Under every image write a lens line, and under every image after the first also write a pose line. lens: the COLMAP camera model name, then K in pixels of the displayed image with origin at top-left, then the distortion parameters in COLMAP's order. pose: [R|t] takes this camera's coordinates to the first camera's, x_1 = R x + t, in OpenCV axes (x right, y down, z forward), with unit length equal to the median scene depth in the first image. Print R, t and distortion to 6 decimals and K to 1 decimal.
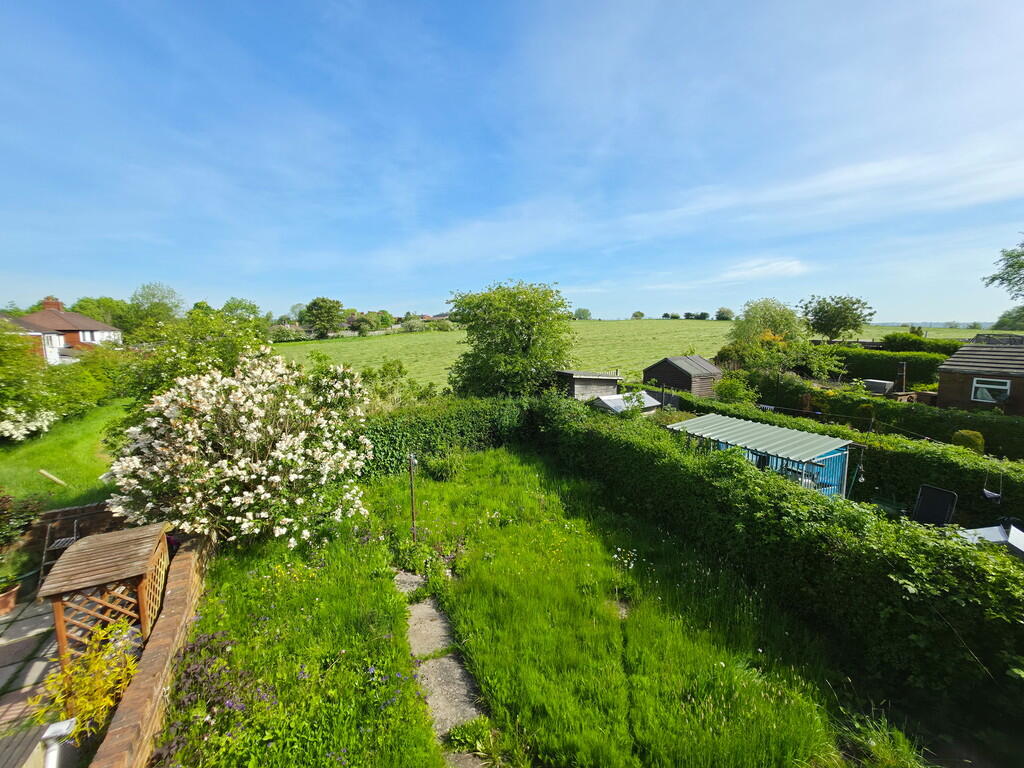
lens RADIAL K [[412.9, 0, 511.5], [0, 412.9, 382.9], [0, 0, 1]] dist [-0.003572, 0.000164]
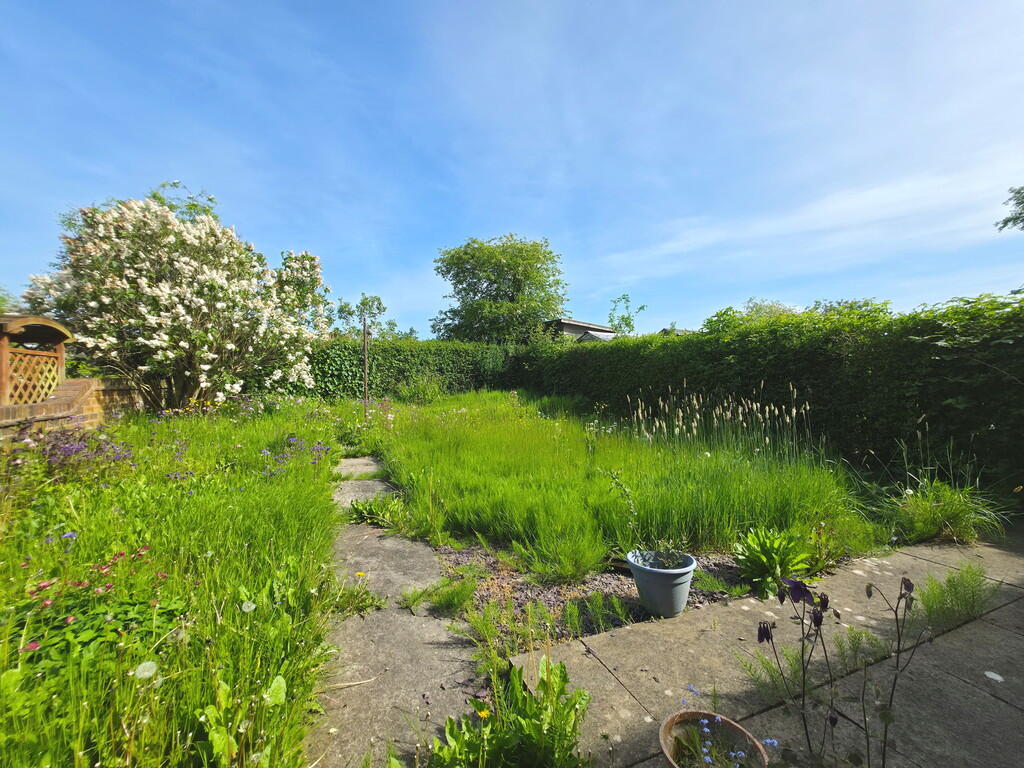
lens RADIAL K [[409.6, 0, 510.2], [0, 409.6, 386.1], [0, 0, 1]] dist [-0.002838, 0.000378]
pose [[0.999540, 0.003668, -0.030102, 0.063634], [-0.007497, 0.991733, -0.128097, 0.266540], [0.029383, 0.128263, 0.991305, 0.087035]]
